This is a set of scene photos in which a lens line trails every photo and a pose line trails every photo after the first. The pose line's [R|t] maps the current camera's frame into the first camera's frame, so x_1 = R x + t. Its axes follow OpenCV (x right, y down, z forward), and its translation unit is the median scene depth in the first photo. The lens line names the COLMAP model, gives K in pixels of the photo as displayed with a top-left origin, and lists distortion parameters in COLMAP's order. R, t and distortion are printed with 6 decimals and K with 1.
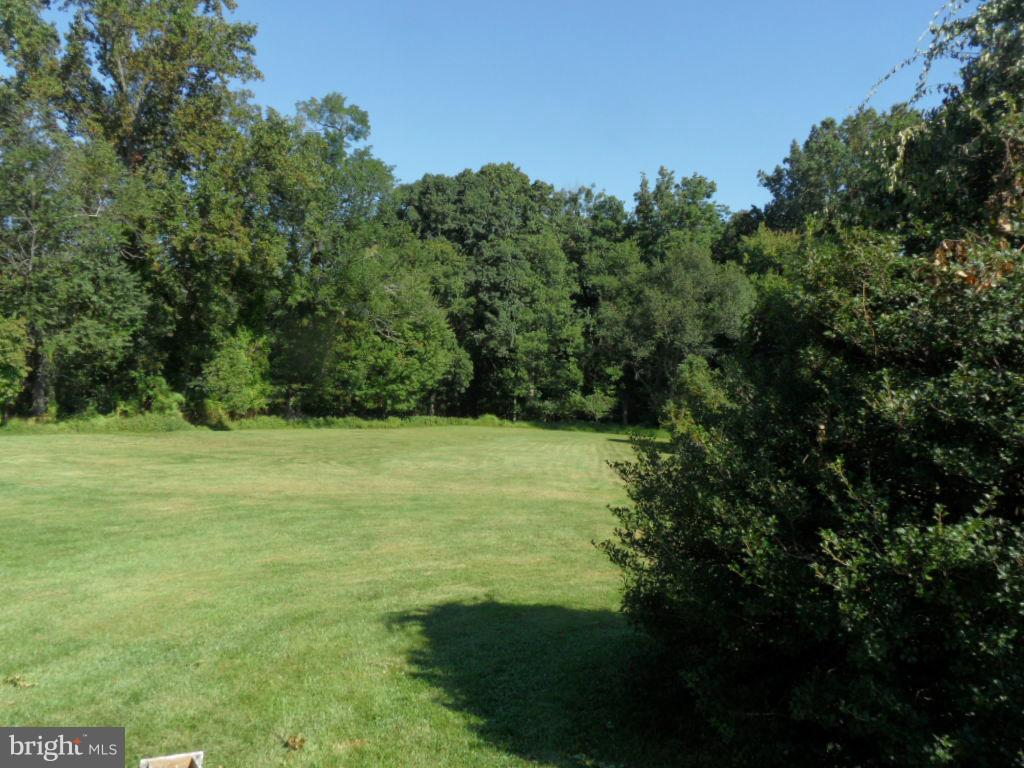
lens RADIAL K [[779.6, 0, 512.0], [0, 779.6, 384.0], [0, 0, 1]] dist [0.019481, 0.005326]
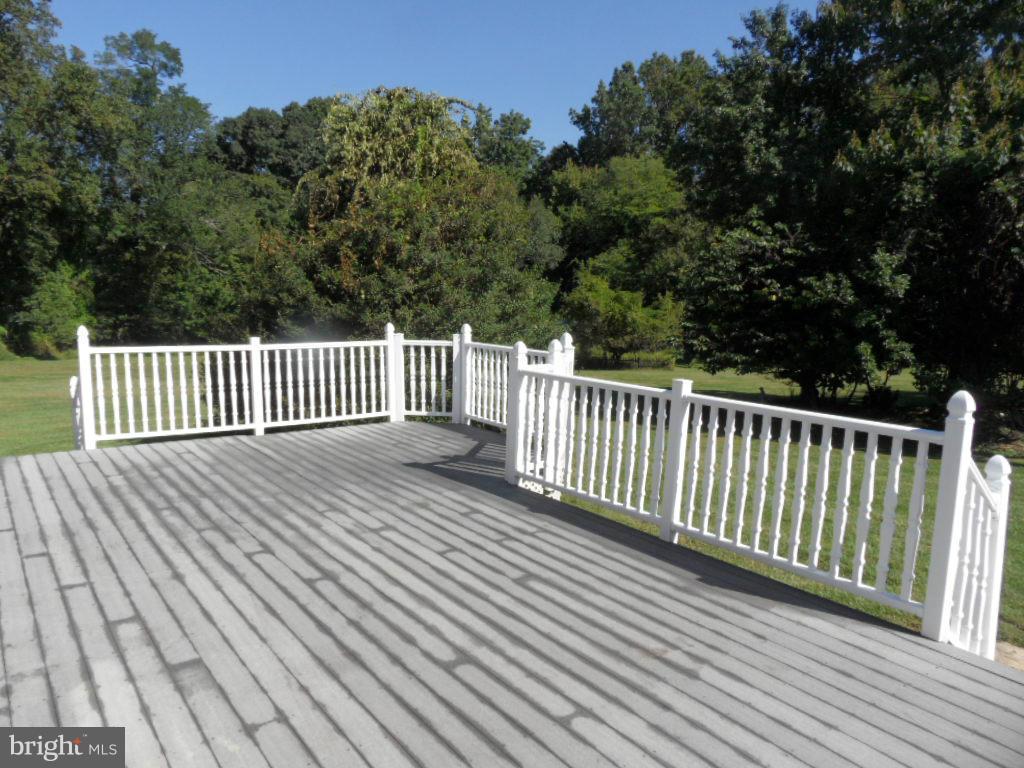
lens RADIAL K [[774.9, 0, 512.0], [0, 774.9, 384.0], [0, 0, 1]] dist [-0.001594, 0.009518]
pose [[0.985313, -0.041665, 0.165595, 0.054735], [0.026140, 0.995148, 0.094851, 0.005889], [-0.168744, -0.089129, 0.981622, -0.108578]]
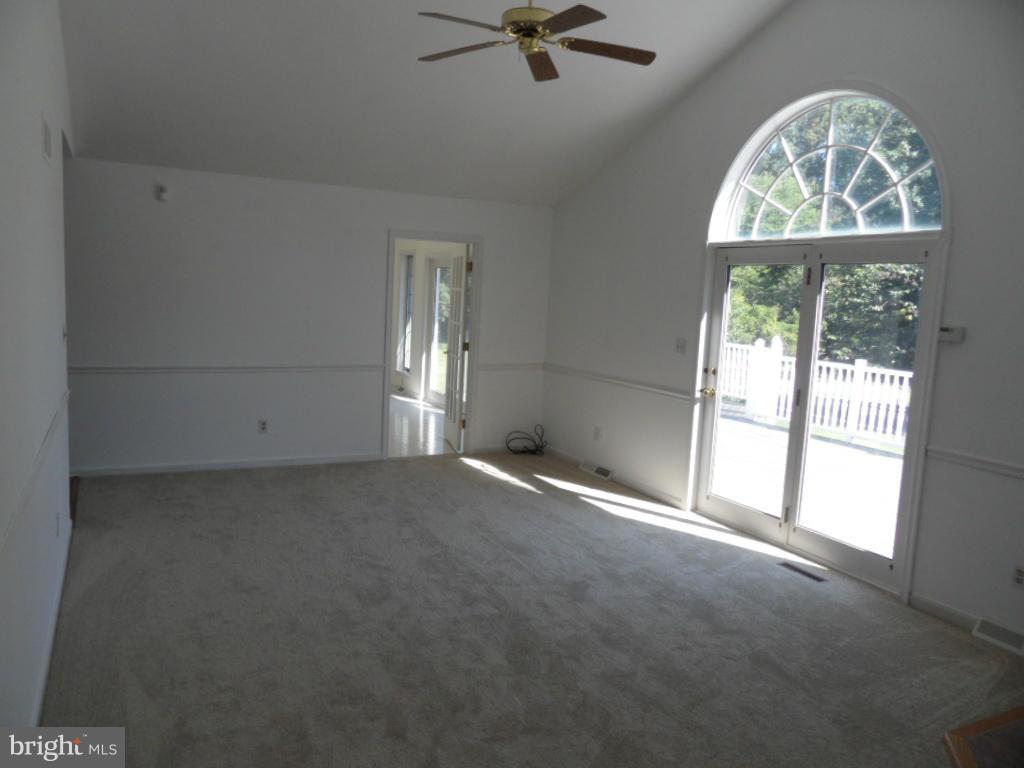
lens RADIAL K [[774.9, 0, 512.0], [0, 774.9, 384.0], [0, 0, 1]] dist [-0.001594, 0.009518]
pose [[0.999734, 0.006257, 0.022204, 0.016167], [-0.008121, 0.996357, 0.084899, 0.005430], [-0.021592, -0.085056, 0.996142, -0.179487]]
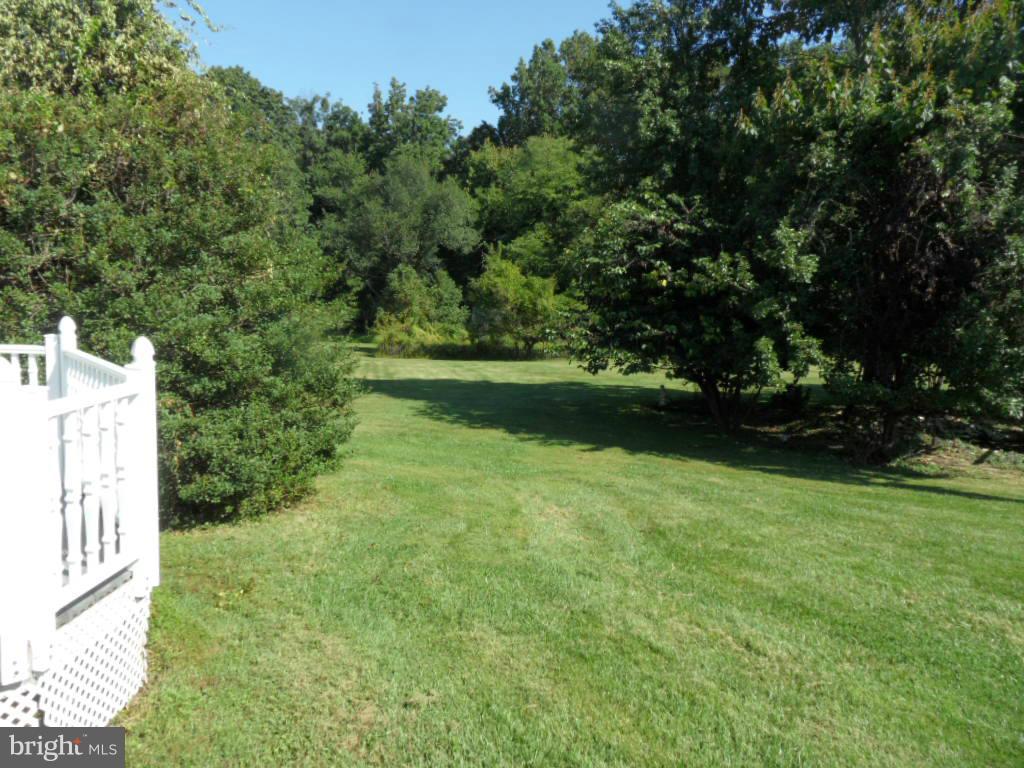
lens RADIAL K [[774.9, 0, 512.0], [0, 774.9, 384.0], [0, 0, 1]] dist [-0.001594, 0.009518]
pose [[0.967788, -0.049948, 0.246762, 0.093174], [0.022295, 0.993275, 0.113615, 0.006711], [-0.250777, -0.104453, 0.962393, -0.062493]]
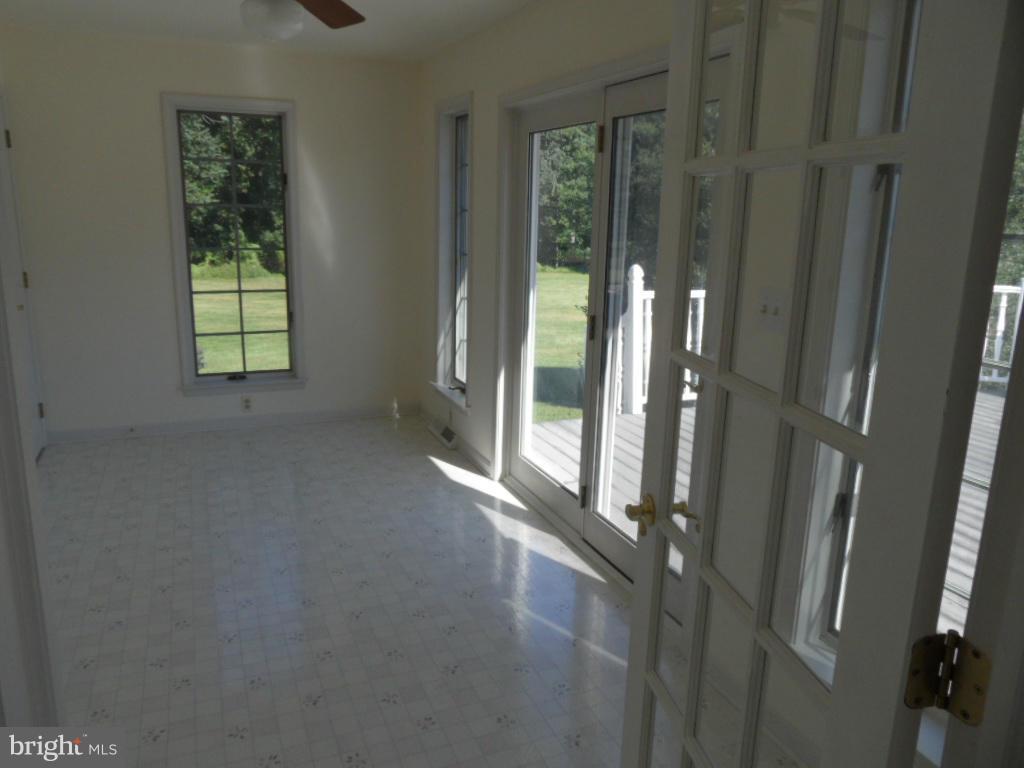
lens RADIAL K [[774.9, 0, 512.0], [0, 774.9, 384.0], [0, 0, 1]] dist [-0.001594, 0.009518]
pose [[0.998169, -0.006397, -0.060146, 0.006361], [0.017735, 0.981640, 0.189918, 0.002845], [0.057827, -0.190637, 0.979956, -0.082709]]
